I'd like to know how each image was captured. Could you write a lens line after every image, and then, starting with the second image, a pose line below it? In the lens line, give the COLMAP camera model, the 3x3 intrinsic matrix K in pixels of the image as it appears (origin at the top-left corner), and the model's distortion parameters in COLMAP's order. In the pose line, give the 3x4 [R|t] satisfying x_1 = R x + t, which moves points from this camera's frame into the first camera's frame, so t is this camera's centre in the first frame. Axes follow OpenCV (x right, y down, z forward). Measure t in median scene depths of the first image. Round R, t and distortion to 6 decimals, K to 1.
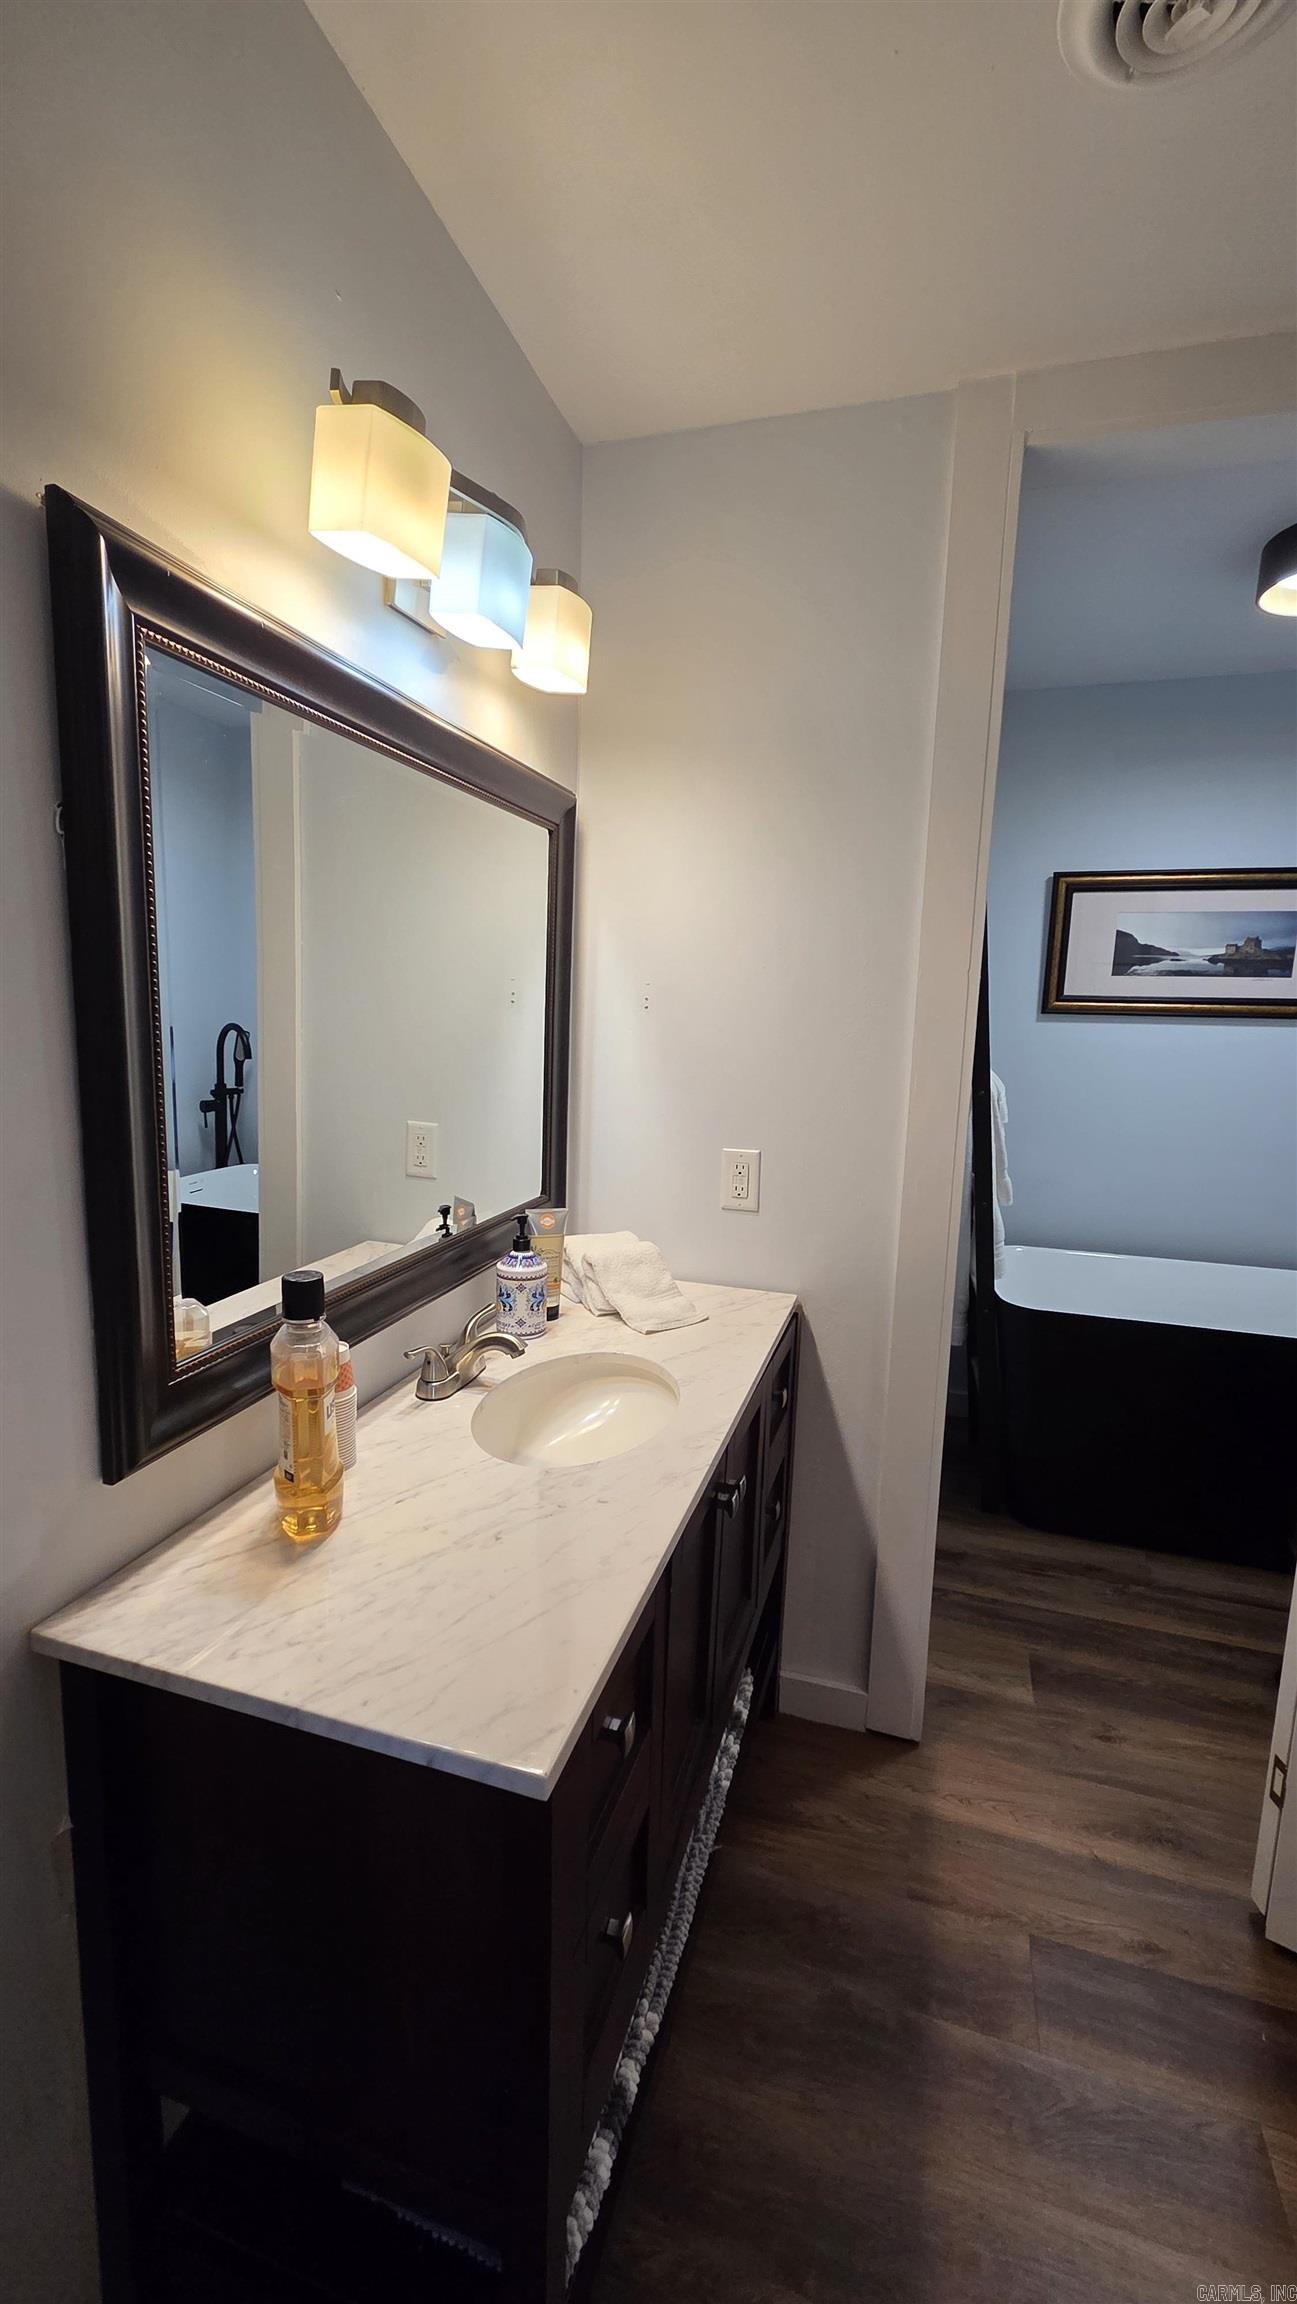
lens RADIAL K [[944.1, 0, 649.5], [0, 944.1, 1153.3], [0, 0, 1]] dist [0.006561, -0.000616]
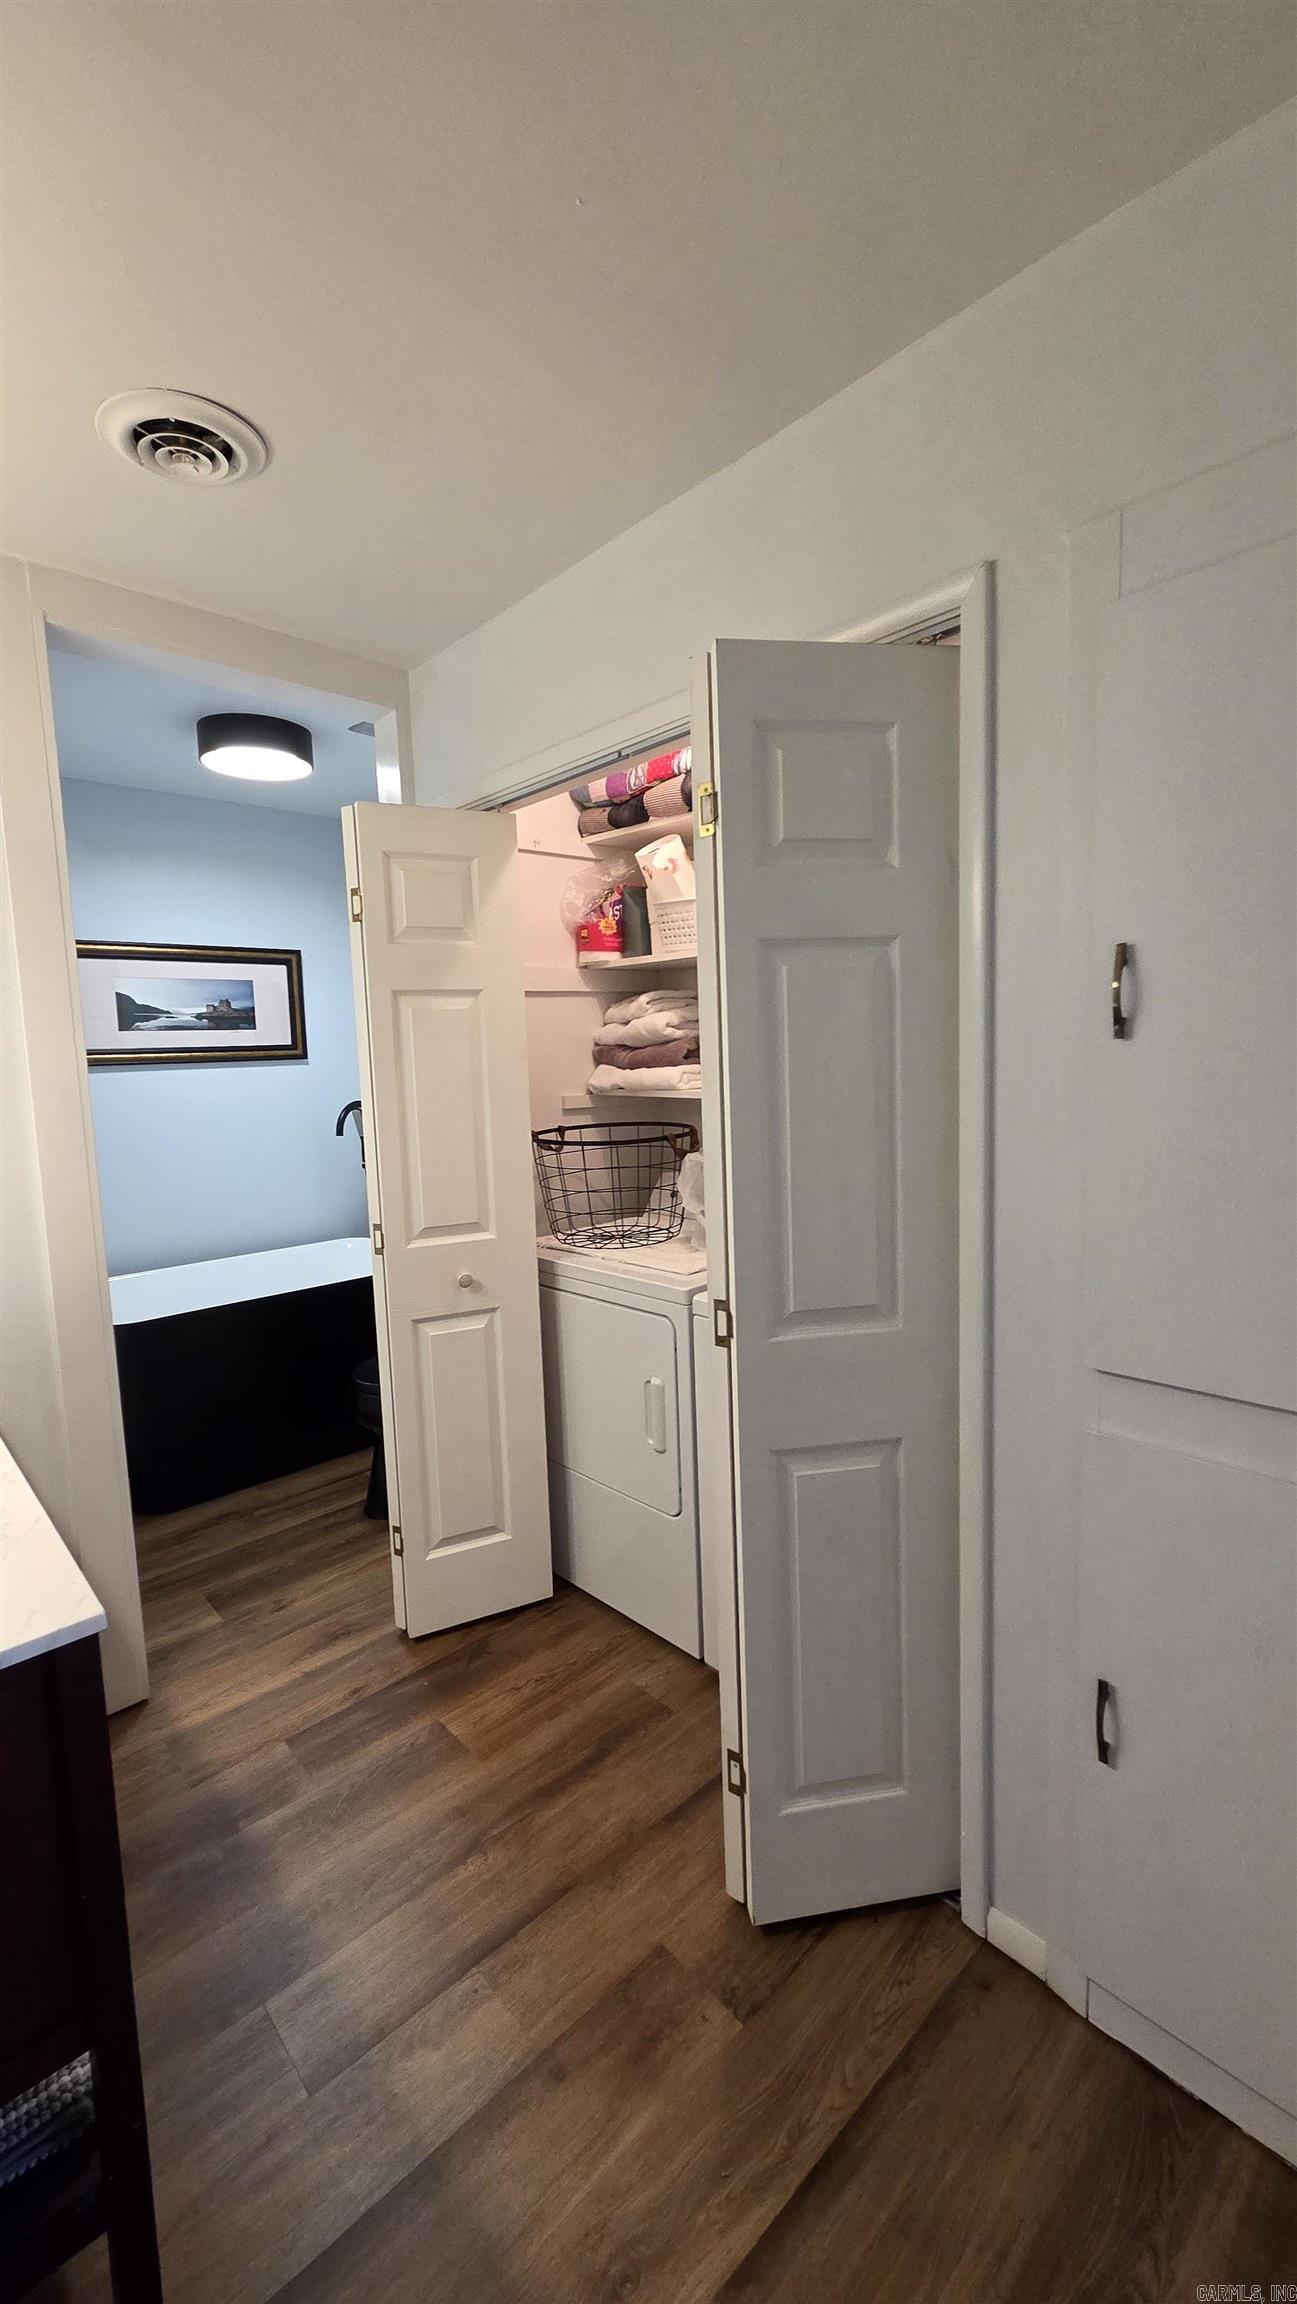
lens RADIAL K [[944.1, 0, 638.6], [0, 944.1, 1141.4], [0, 0, 1]] dist [0.006561, -0.000616]
pose [[0.511349, -0.126288, 0.850043, -0.188506], [0.173807, 0.983900, 0.041619, 0.005678], [-0.841614, 0.126462, 0.525066, -0.120999]]
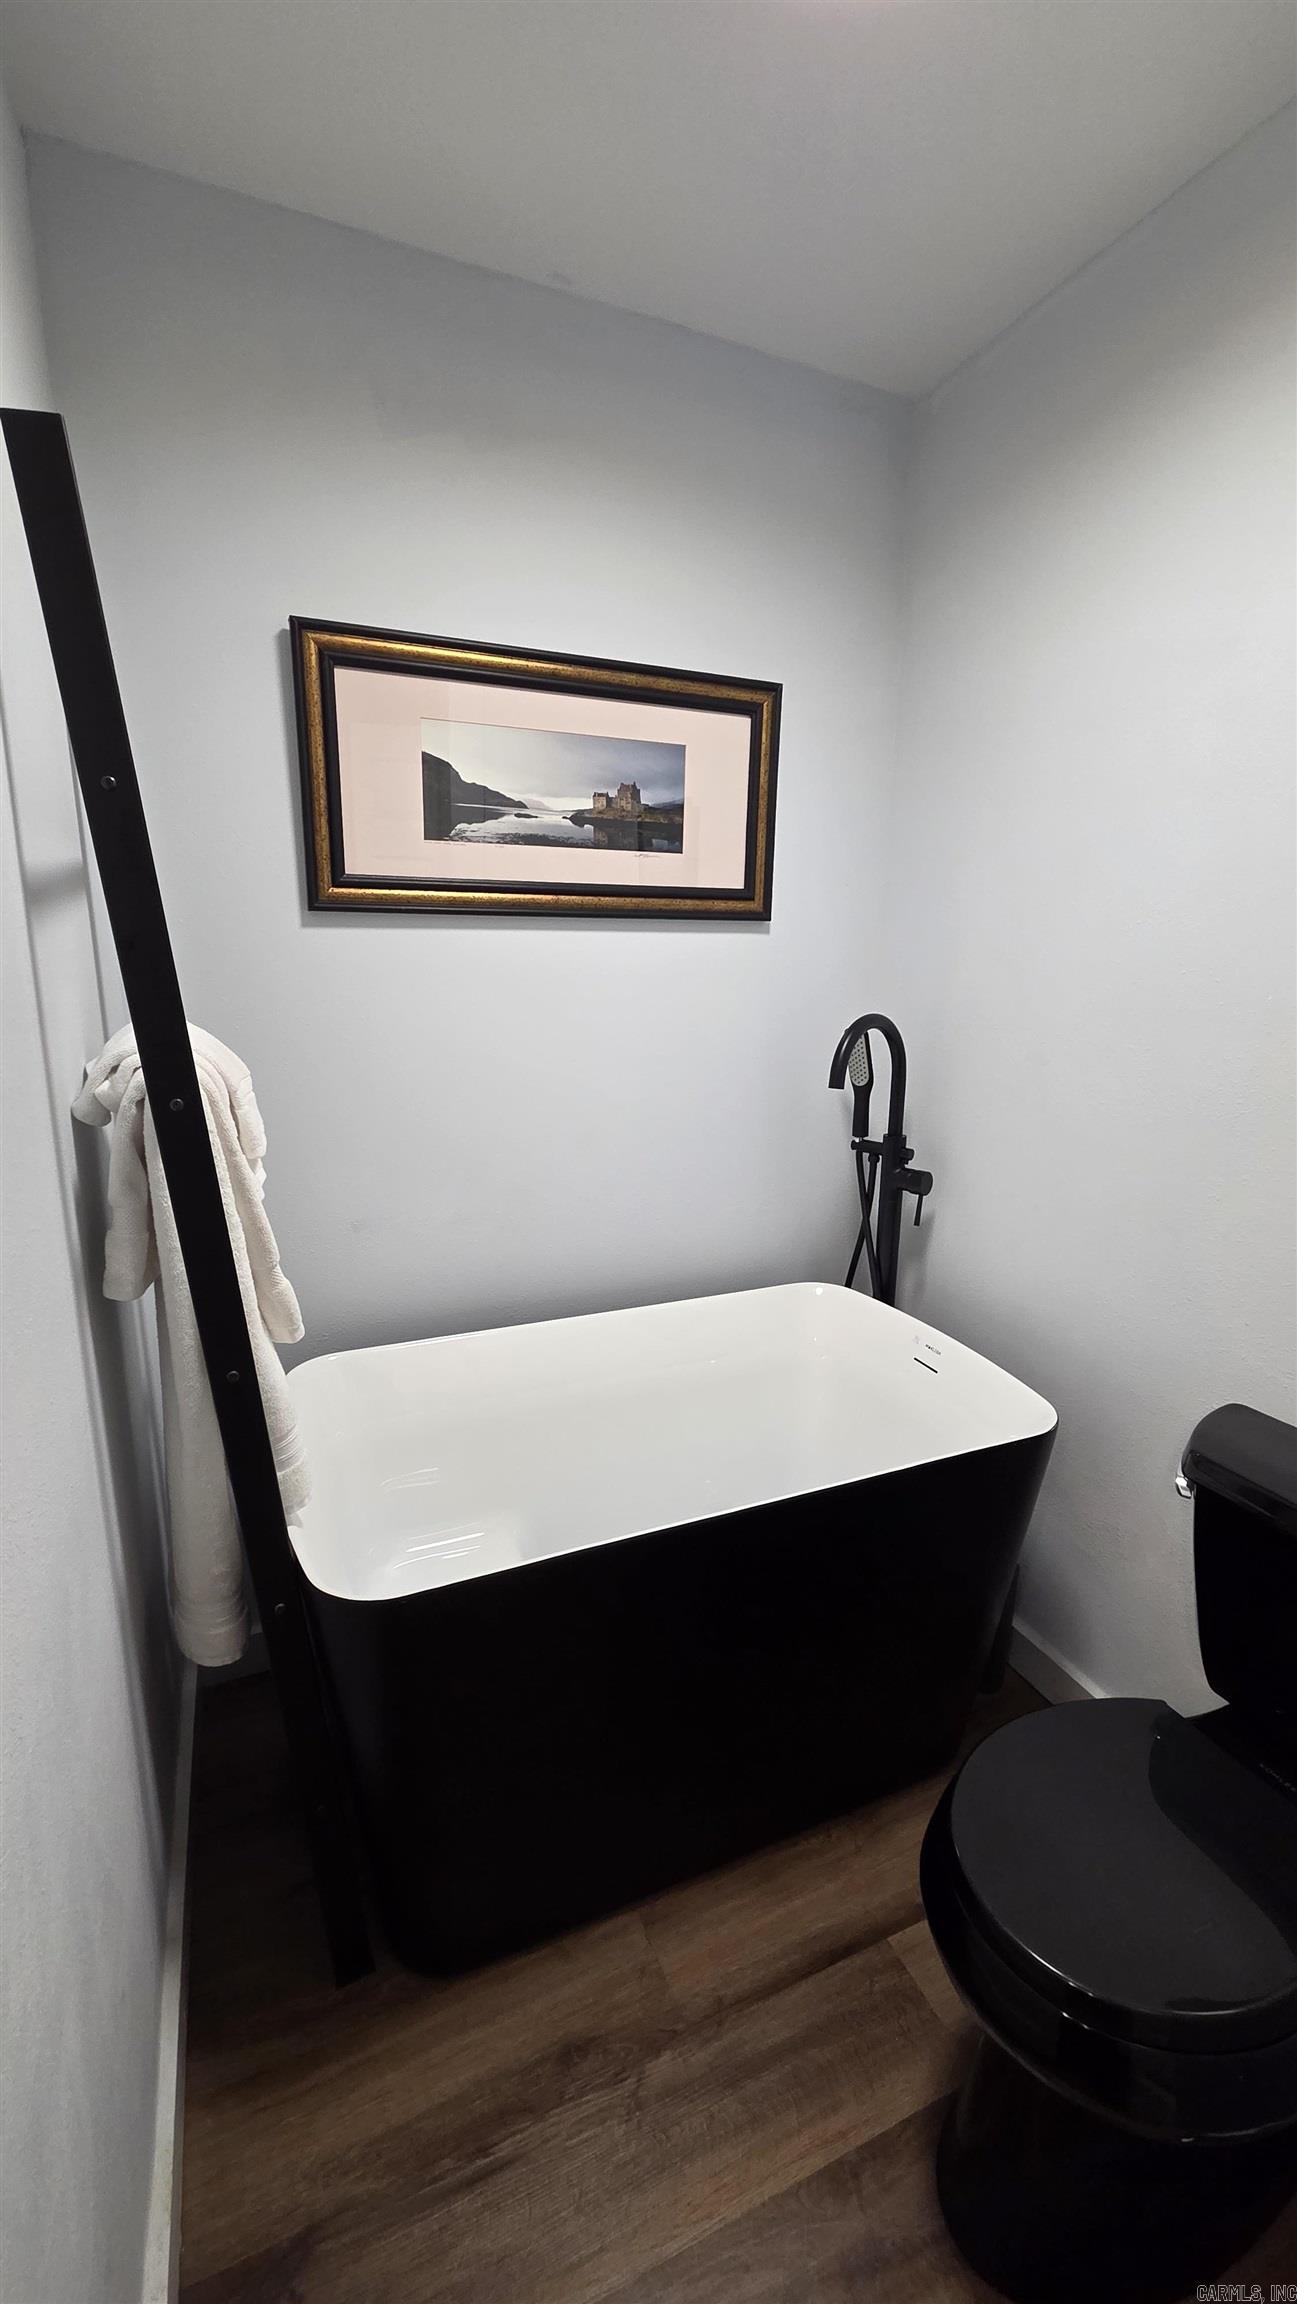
lens RADIAL K [[944.1, 0, 650.1], [0, 944.1, 1155.8], [0, 0, 1]] dist [0.006561, -0.000616]
pose [[0.753122, -0.164994, 0.636855, 0.217911], [0.098916, 0.985434, 0.138327, -0.073702], [-0.650402, -0.041182, 0.758473, 0.514811]]
